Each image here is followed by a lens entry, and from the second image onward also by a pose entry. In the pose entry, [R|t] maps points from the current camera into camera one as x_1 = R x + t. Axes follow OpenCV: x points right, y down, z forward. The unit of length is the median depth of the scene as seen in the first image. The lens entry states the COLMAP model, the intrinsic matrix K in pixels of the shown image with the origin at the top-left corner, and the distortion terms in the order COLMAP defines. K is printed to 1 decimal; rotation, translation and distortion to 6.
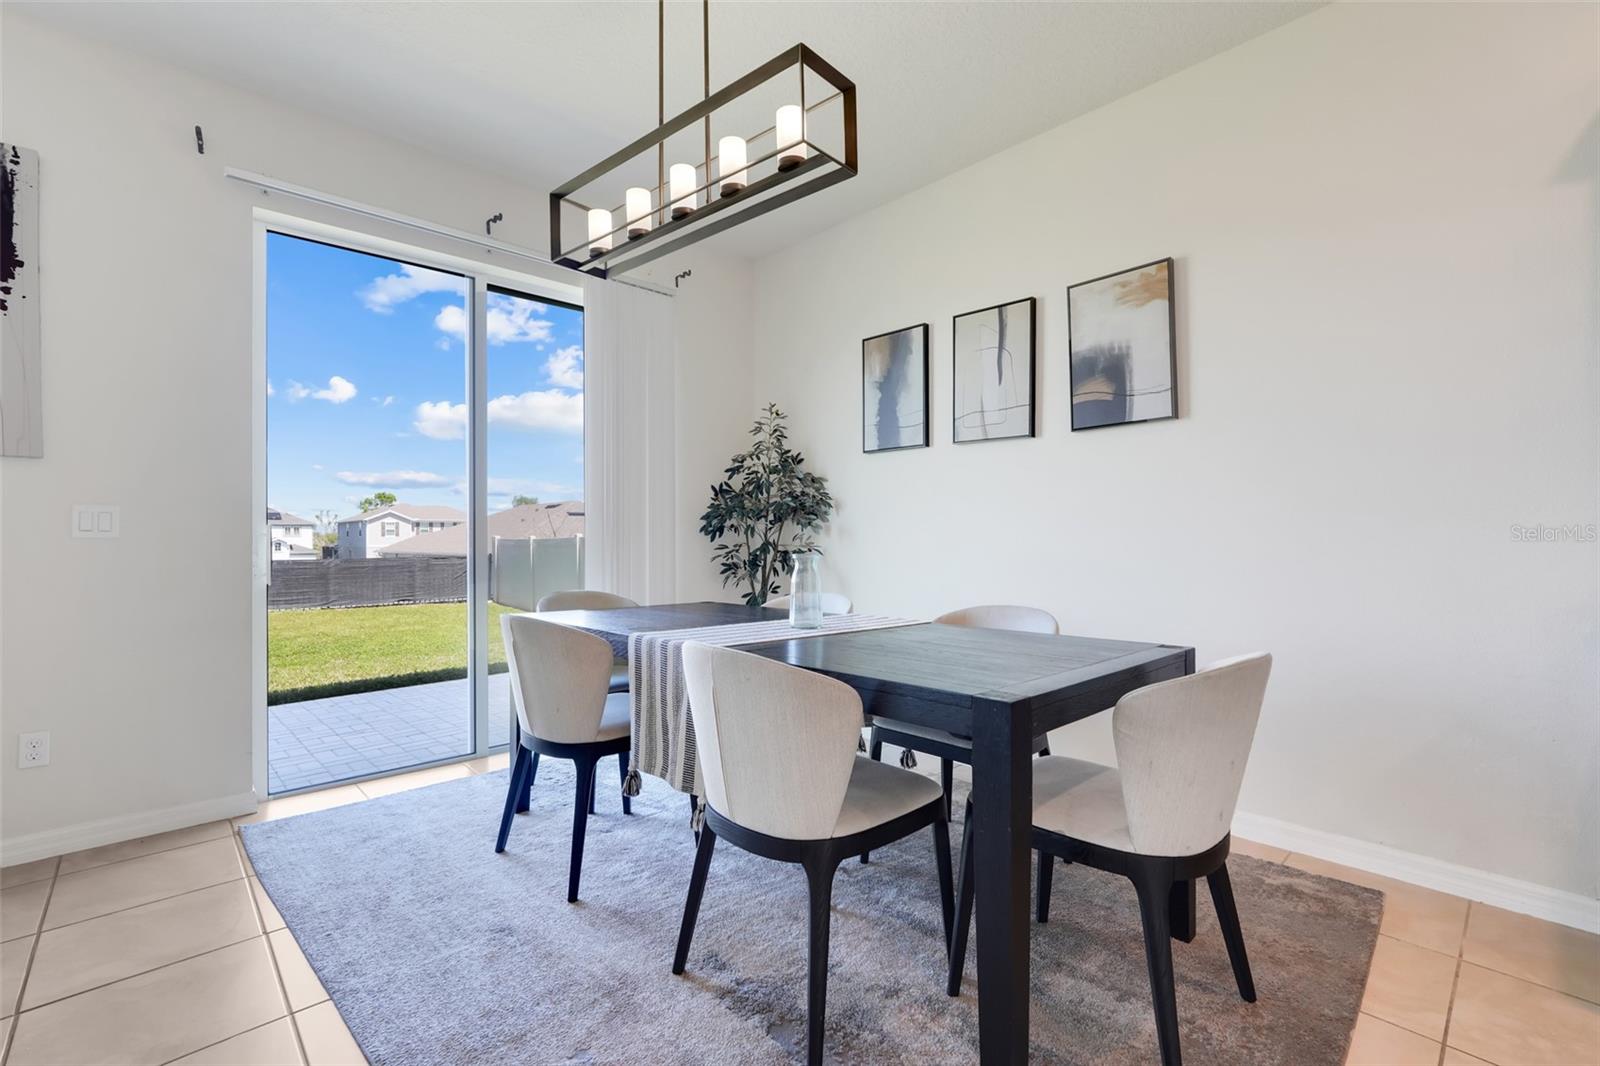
lens RADIAL K [[702.3, 0, 800.0], [0, 702.3, 533.0], [0, 0, 1]] dist [-0.014257, 0.006490]
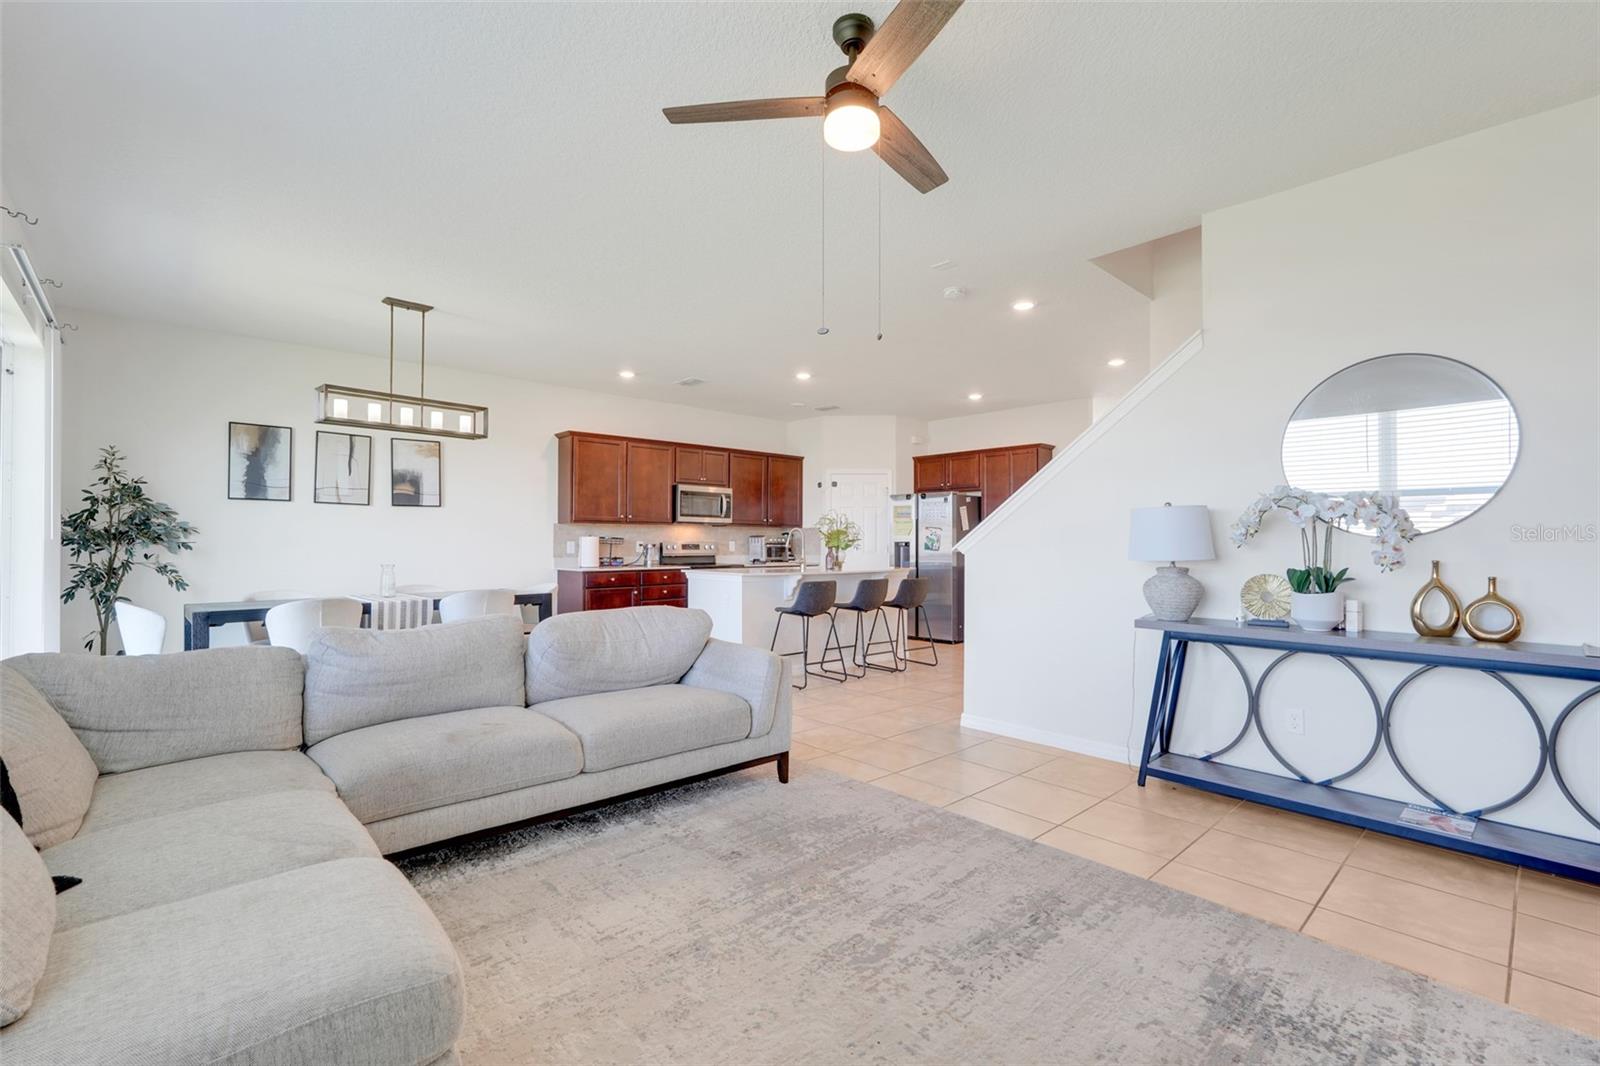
lens RADIAL K [[702.3, 0, 800.0], [0, 702.3, 533.0], [0, 0, 1]] dist [-0.014257, 0.006490]
pose [[0.007218, 0.018477, 0.999803, -1.376392], [-0.008111, 0.999797, -0.018419, -0.025245], [-0.999941, -0.007976, 0.007367, -0.211026]]
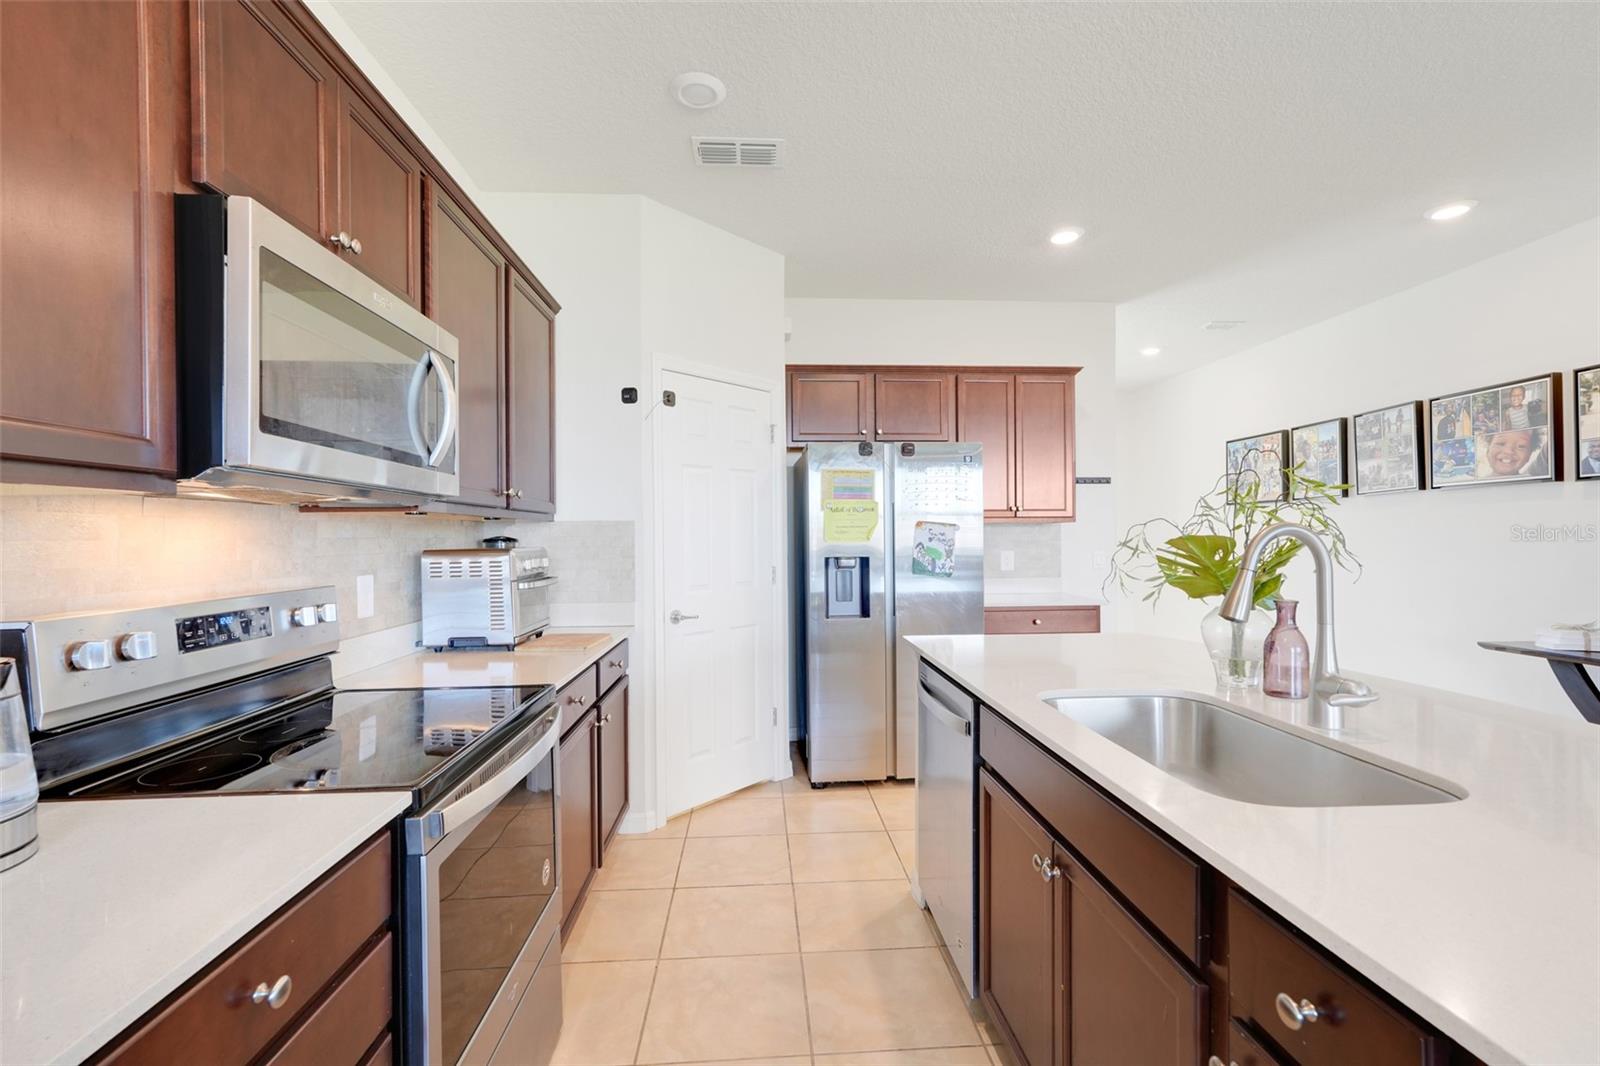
lens RADIAL K [[702.3, 0, 800.0], [0, 702.3, 533.0], [0, 0, 1]] dist [-0.014257, 0.006490]
pose [[-0.765108, 0.012704, 0.643776, 0.384560], [0.008175, 0.999916, -0.010016, -0.065153], [-0.643850, -0.002400, -0.765148, 0.246399]]
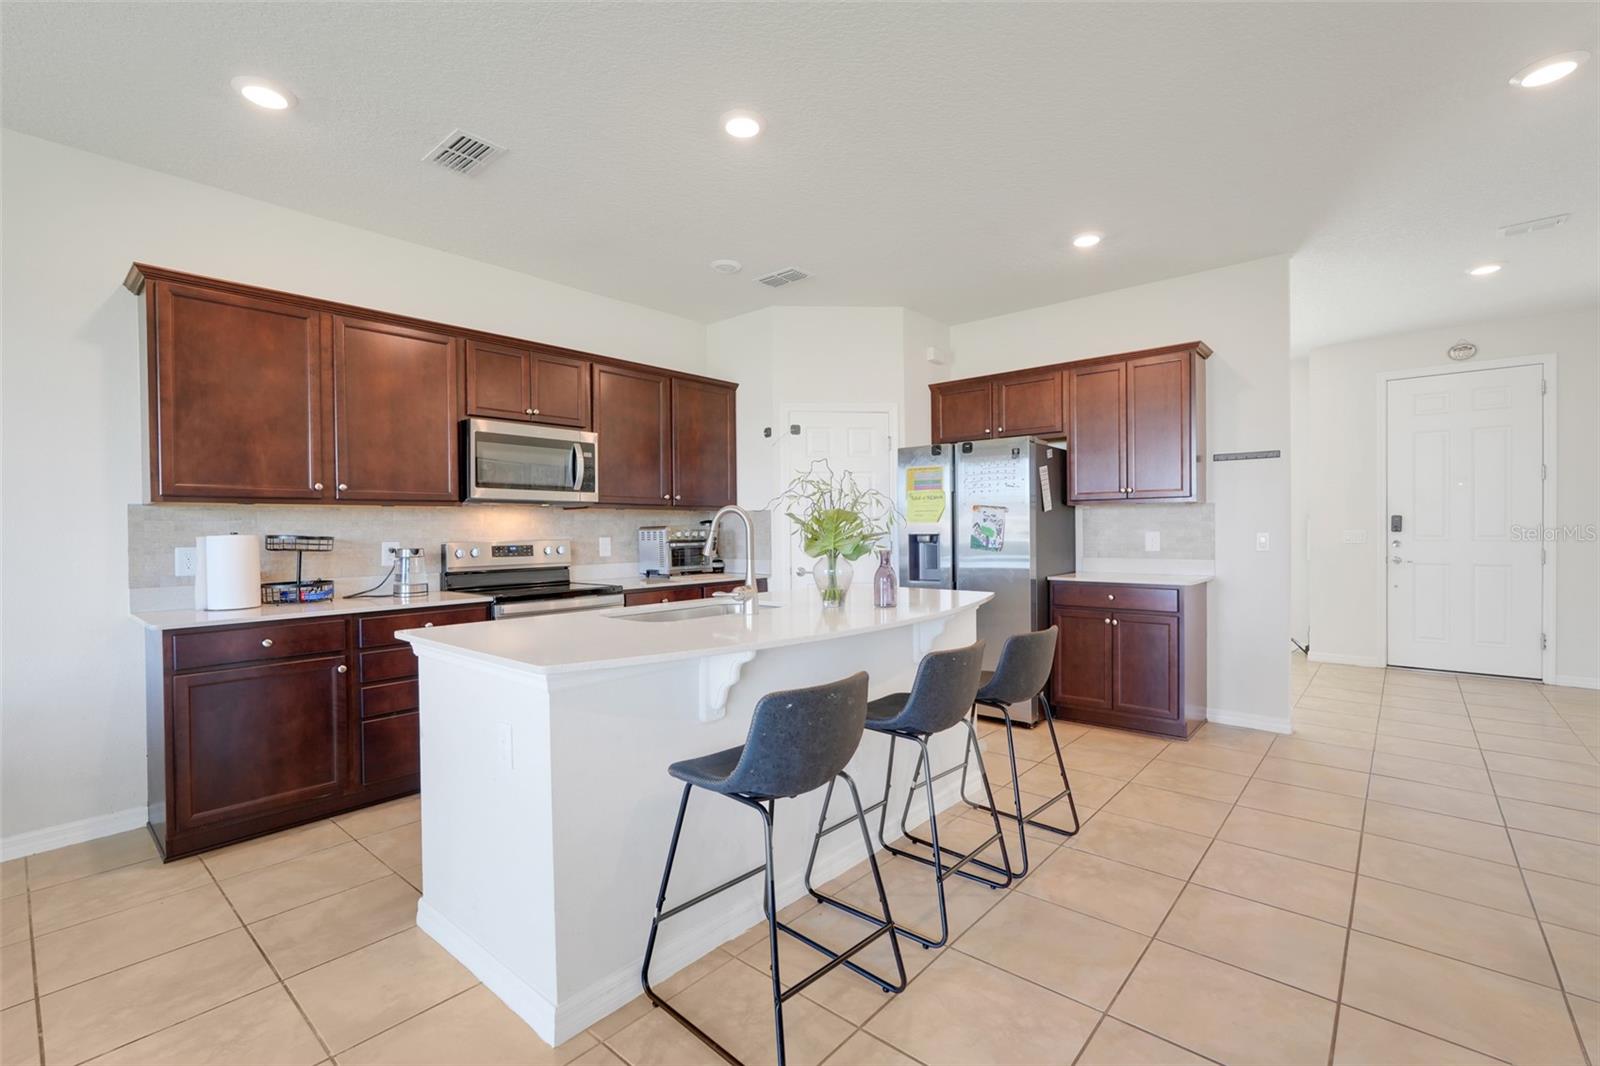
lens RADIAL K [[702.3, 0, 800.0], [0, 702.3, 533.0], [0, 0, 1]] dist [-0.014257, 0.006490]
pose [[-0.098380, 0.000223, 0.995149, -0.275850], [0.006591, 0.999978, 0.000428, -0.045459], [-0.995127, 0.006601, -0.098380, -0.187611]]
